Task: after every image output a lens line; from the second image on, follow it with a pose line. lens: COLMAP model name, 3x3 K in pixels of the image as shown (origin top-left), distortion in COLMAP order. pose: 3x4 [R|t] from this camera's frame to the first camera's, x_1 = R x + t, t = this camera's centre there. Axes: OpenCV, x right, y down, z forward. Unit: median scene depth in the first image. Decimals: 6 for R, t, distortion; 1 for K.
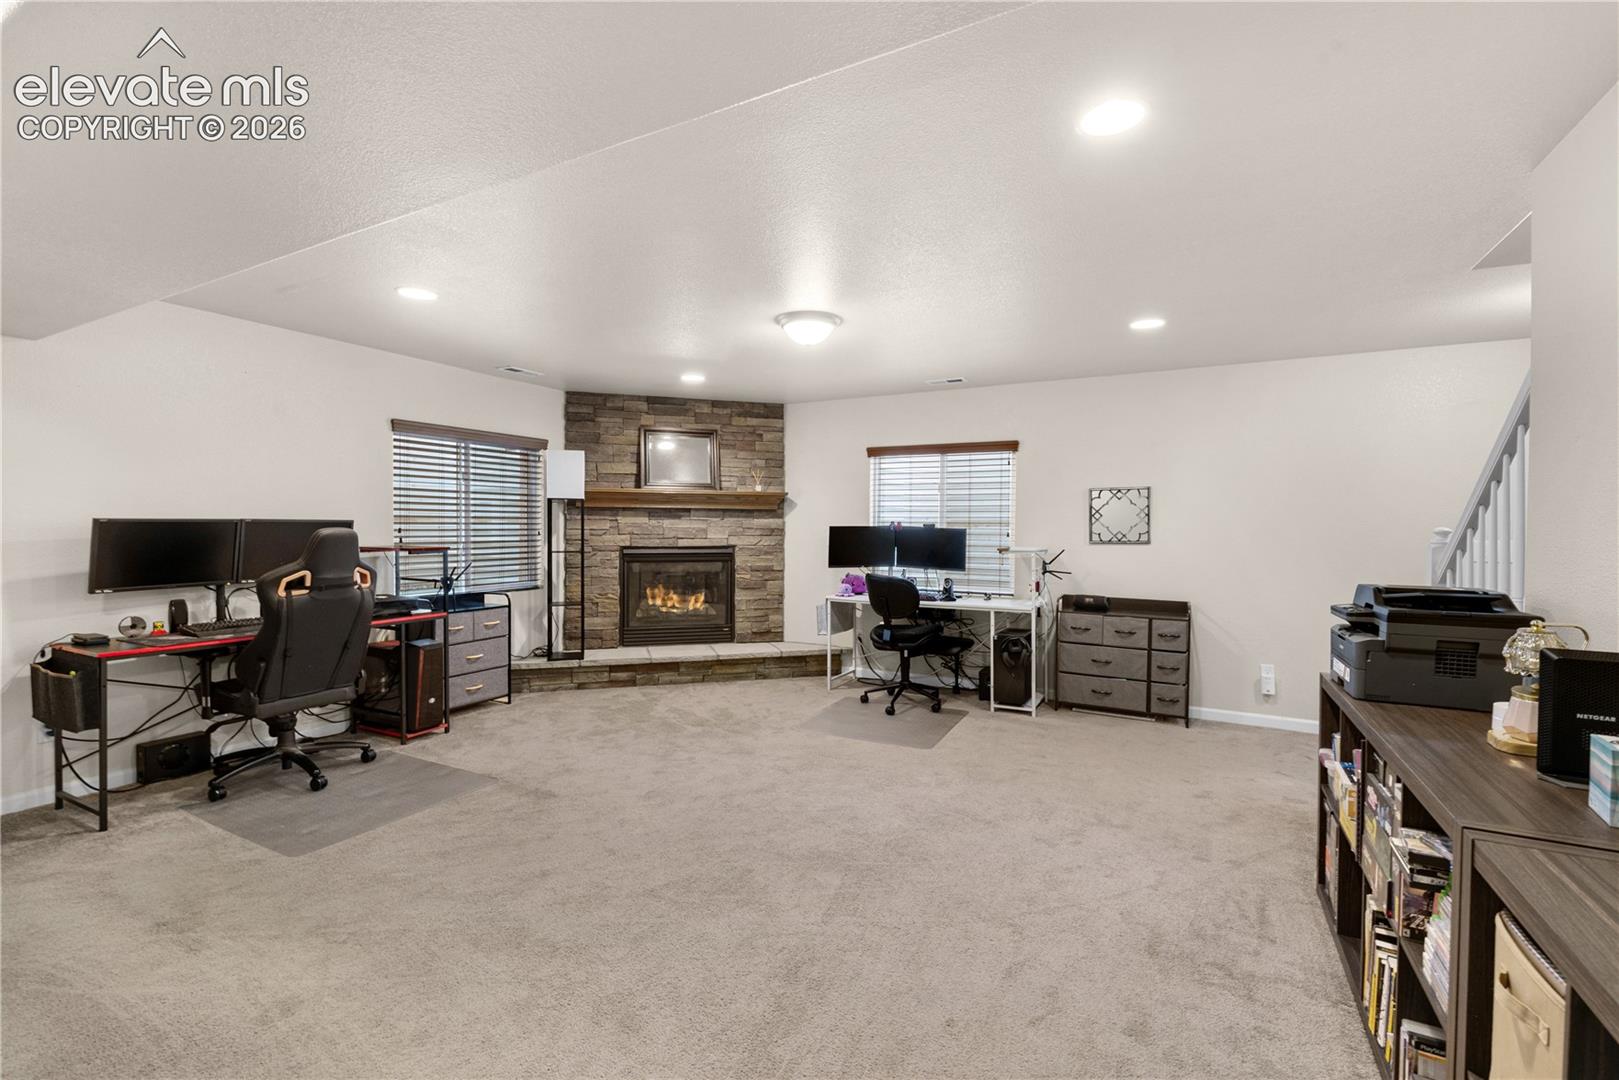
lens RADIAL K [[708.5, 0, 805.4], [0, 708.5, 526.9], [0, 0, 1]] dist [-0.000298, -0.000593]
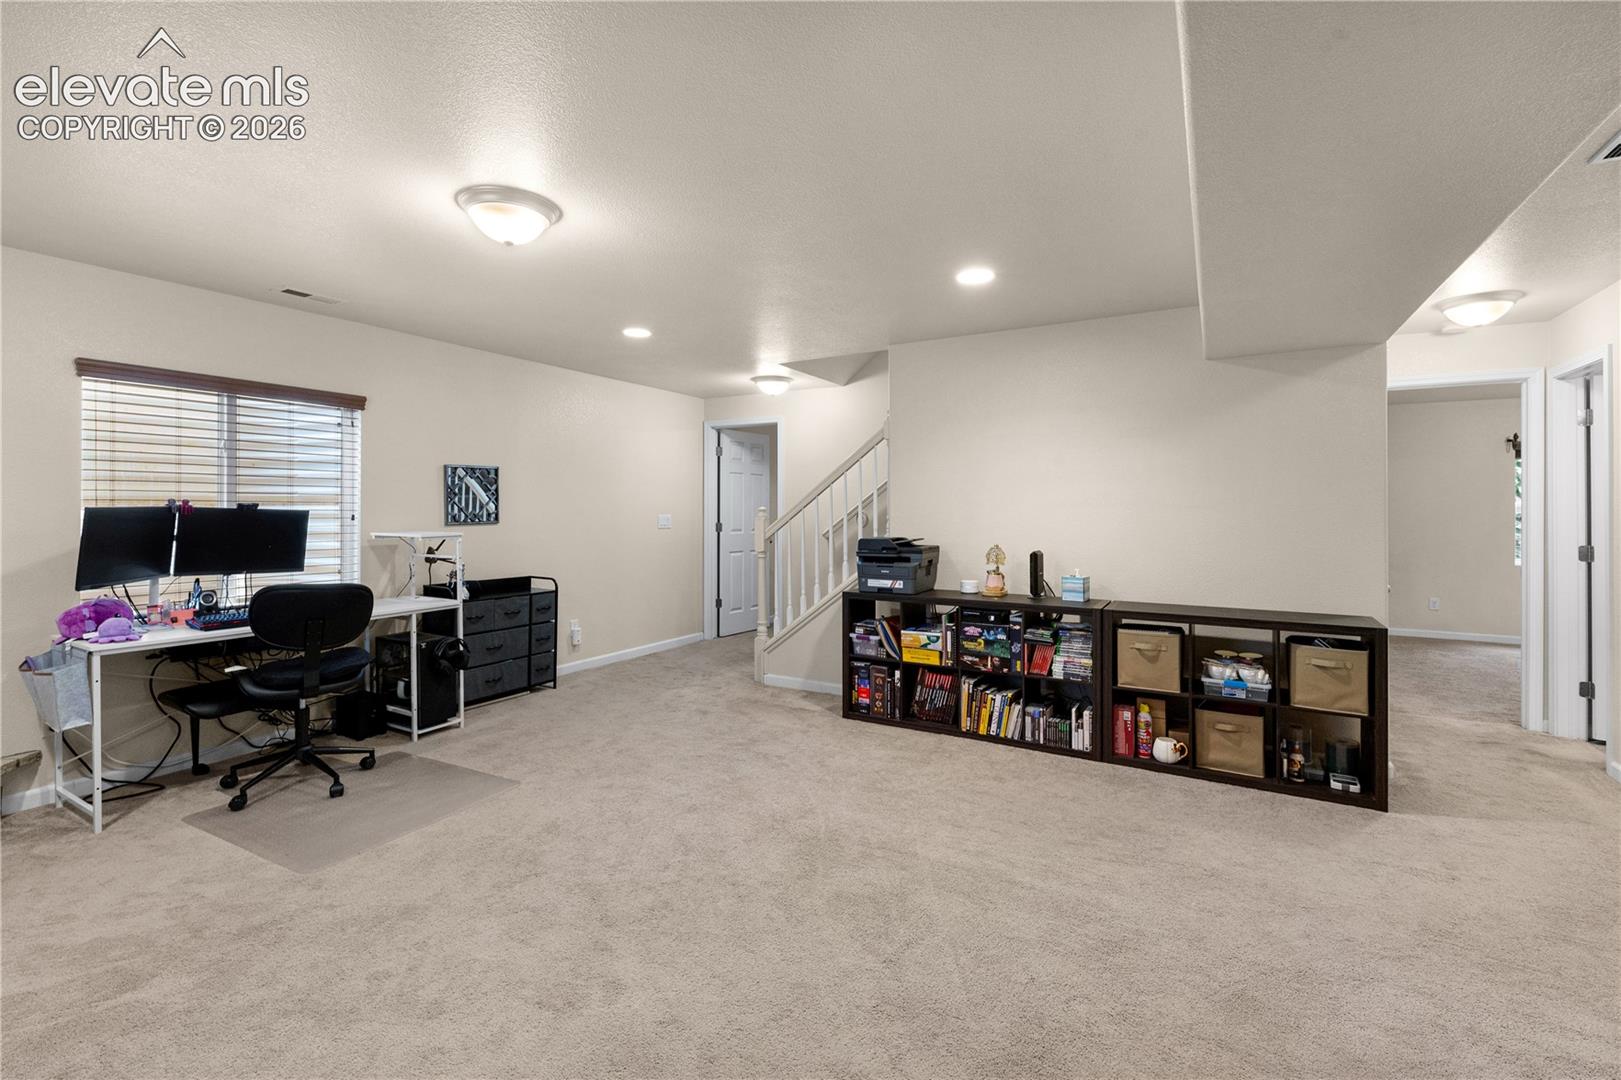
lens RADIAL K [[704.8, 0, 813.4], [0, 704.8, 506.8], [0, 0, 1]] dist [-0.000494, -0.000069]
pose [[0.019806, -0.005304, 0.999790, -0.506483], [0.001283, 0.999985, 0.005280, -0.004339], [-0.999803, 0.001178, 0.019813, 0.532264]]
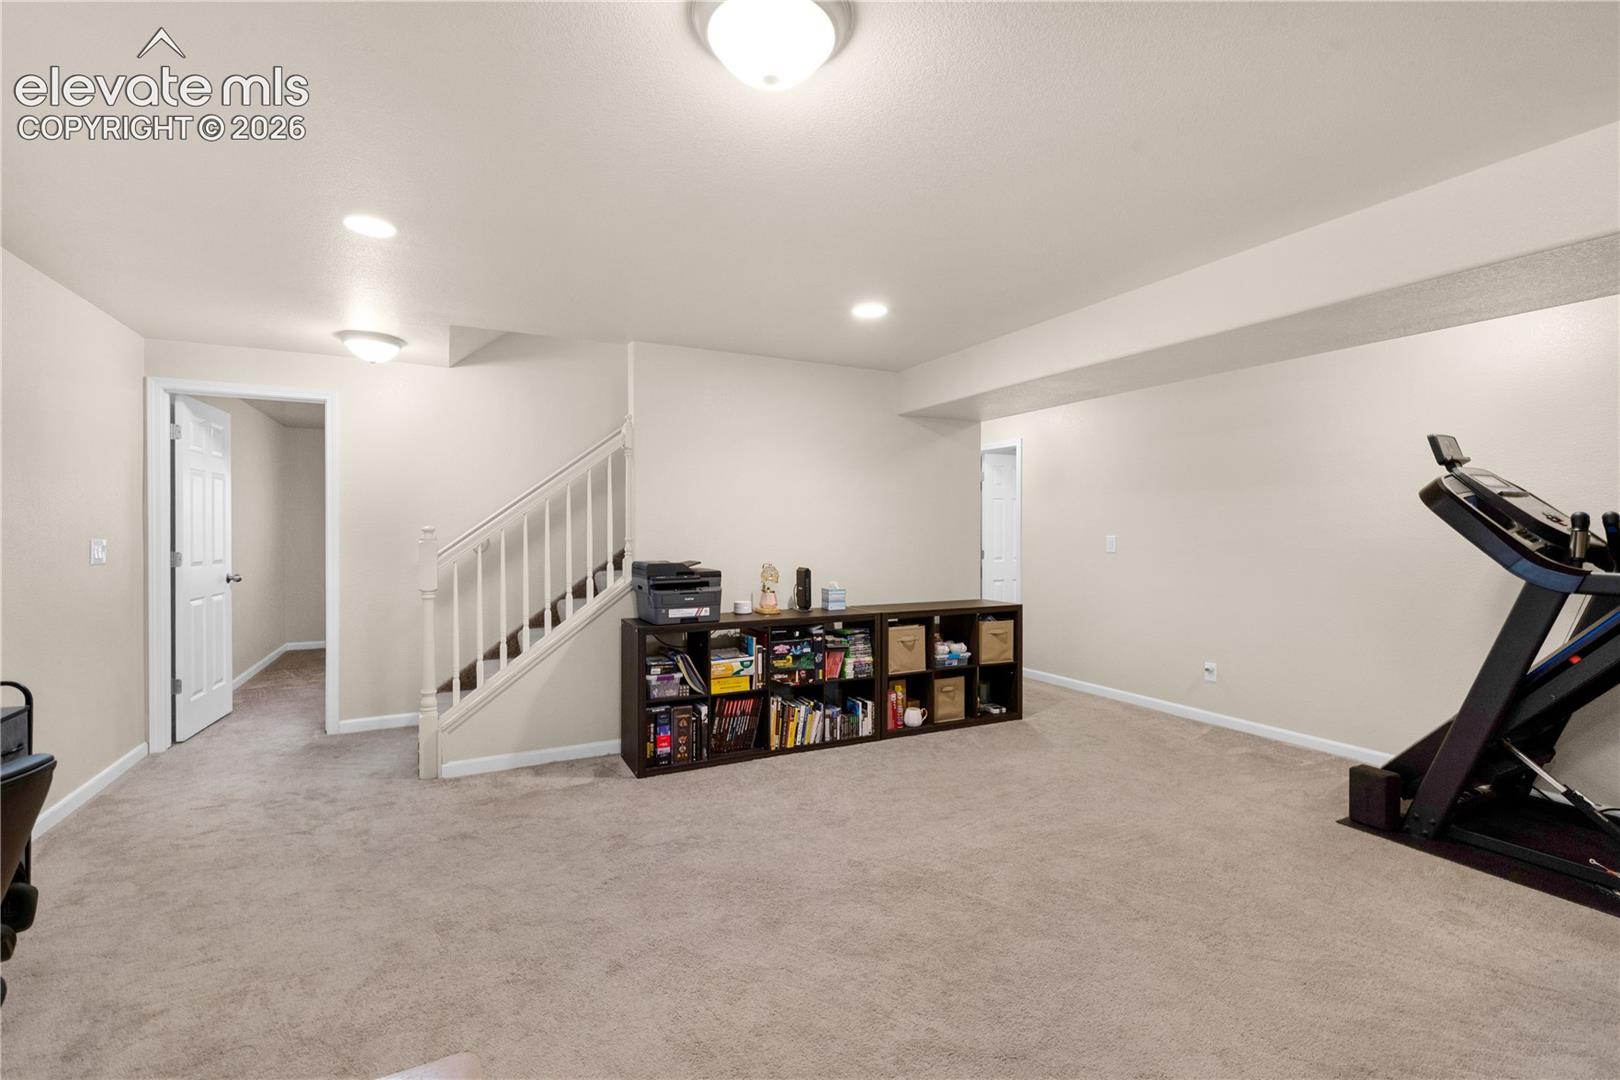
lens RADIAL K [[687.2, 0, 807.9], [0, 687.2, 533.4], [0, 0, 1]] dist [0.002246, 0.000014]
pose [[-0.819251, -0.014298, 0.573257, -0.181118], [-0.007251, 0.999867, 0.014575, -0.003902], [-0.573389, 0.007784, -0.819246, 0.997772]]
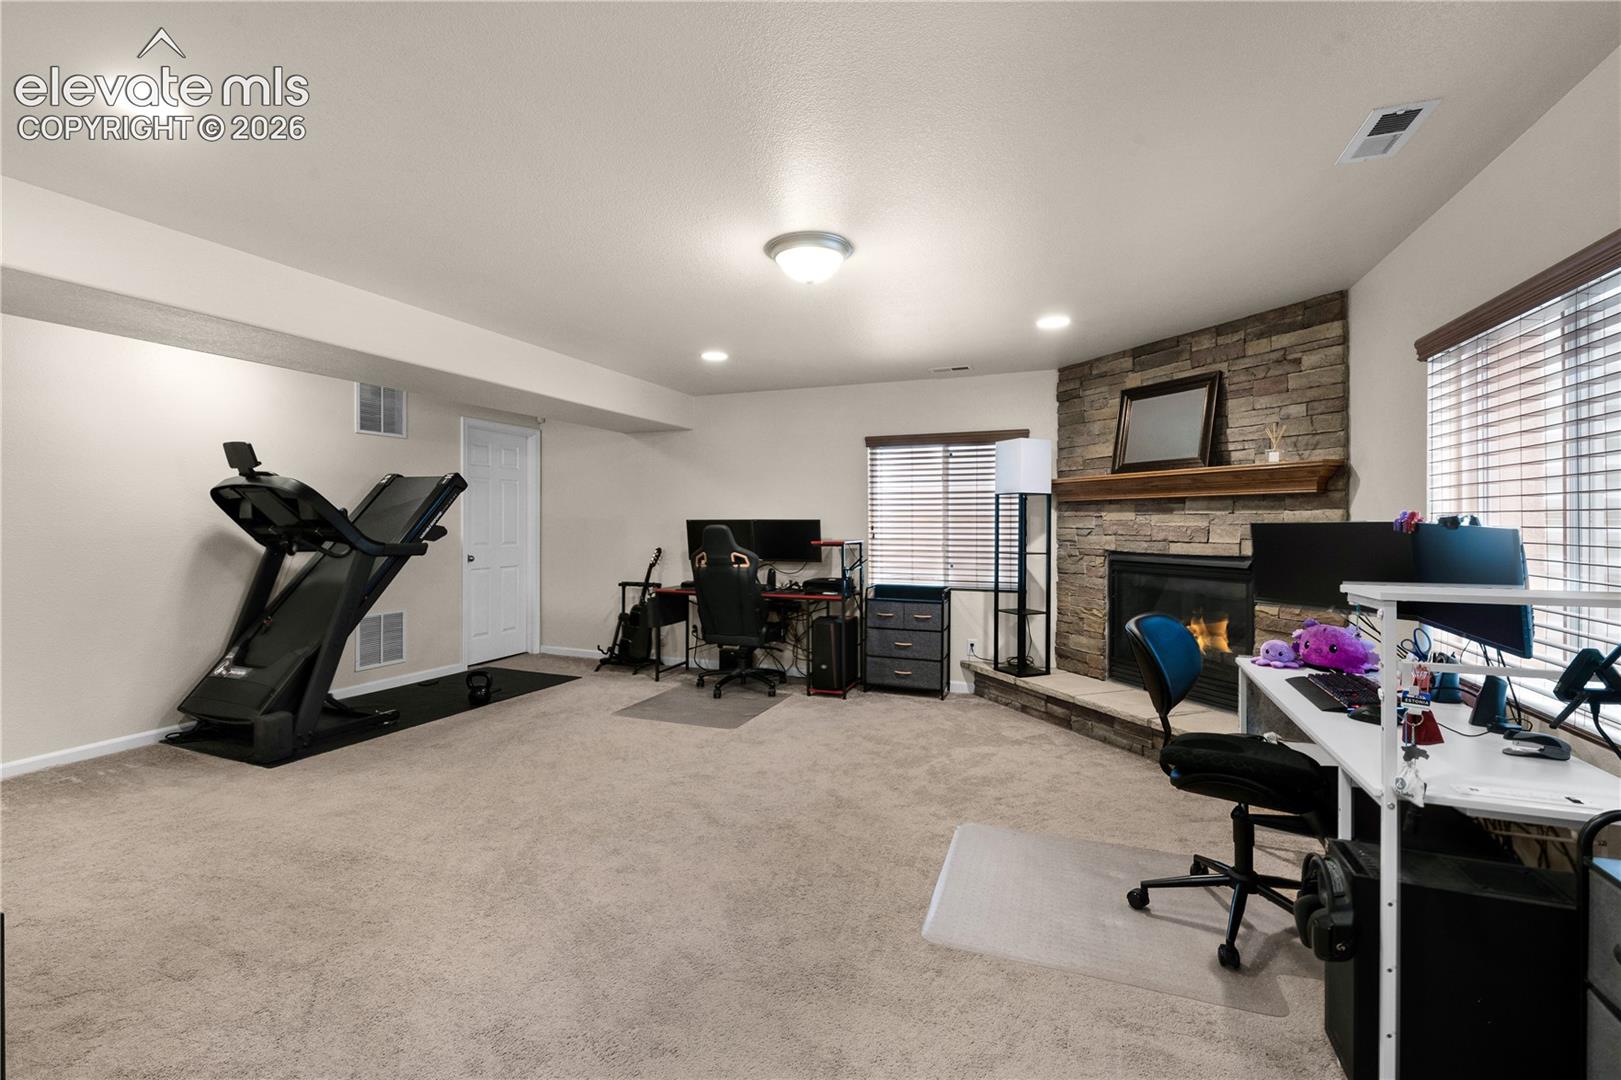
lens RADIAL K [[709.3, 0, 806.4], [0, 709.3, 526.9], [0, 0, 1]] dist [-0.000298, -0.000593]
pose [[0.107082, -0.001635, -0.994249, 0.566016], [-0.006732, 0.999975, -0.002370, 0.006785], [0.994227, 0.006947, 0.107069, 0.698646]]
